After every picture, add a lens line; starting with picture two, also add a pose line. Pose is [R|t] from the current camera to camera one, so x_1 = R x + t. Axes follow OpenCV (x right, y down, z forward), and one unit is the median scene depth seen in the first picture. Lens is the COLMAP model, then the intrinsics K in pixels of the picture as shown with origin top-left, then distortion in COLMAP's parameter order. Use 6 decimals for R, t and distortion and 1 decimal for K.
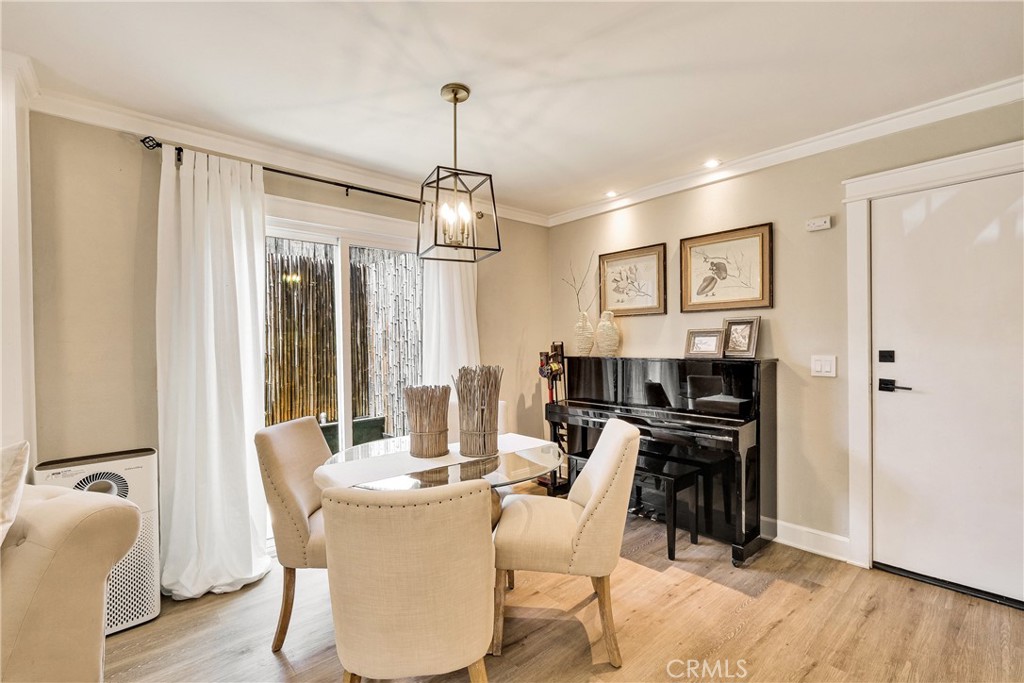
lens RADIAL K [[446.9, 0, 505.1], [0, 446.9, 346.4], [0, 0, 1]] dist [-0.000751, 0.000352]
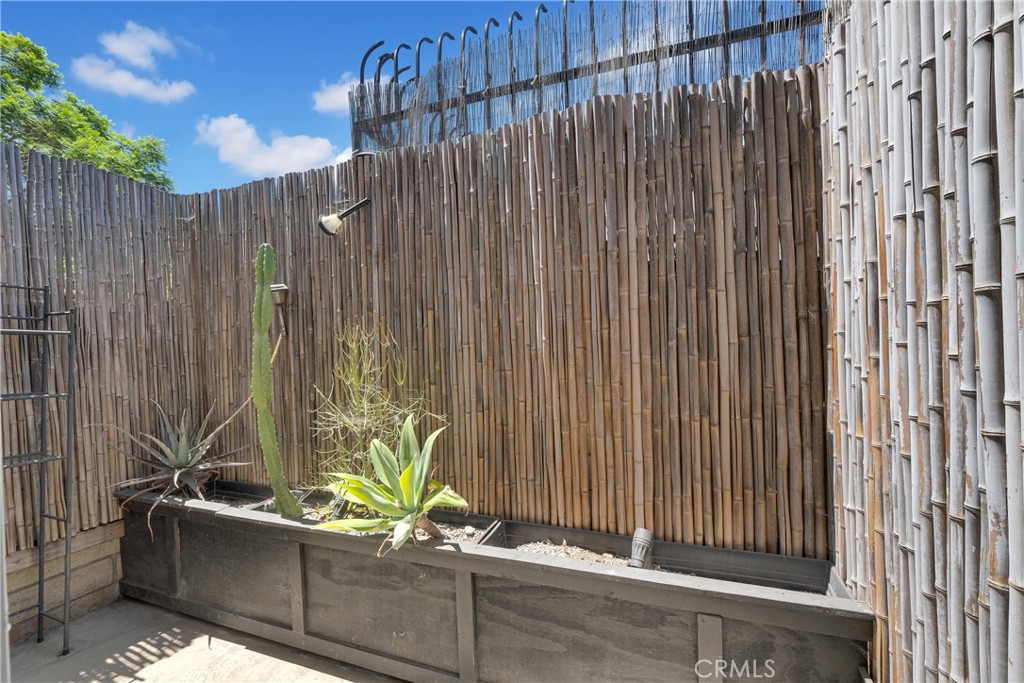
lens RADIAL K [[446.9, 0, 508.1], [0, 446.9, 340.9], [0, 0, 1]] dist [-0.000751, 0.000352]
pose [[0.466382, -0.000019, -0.884583, -0.152230], [0.003789, 0.999991, 0.001976, 0.004951], [0.884575, -0.004273, 0.466378, 0.736781]]
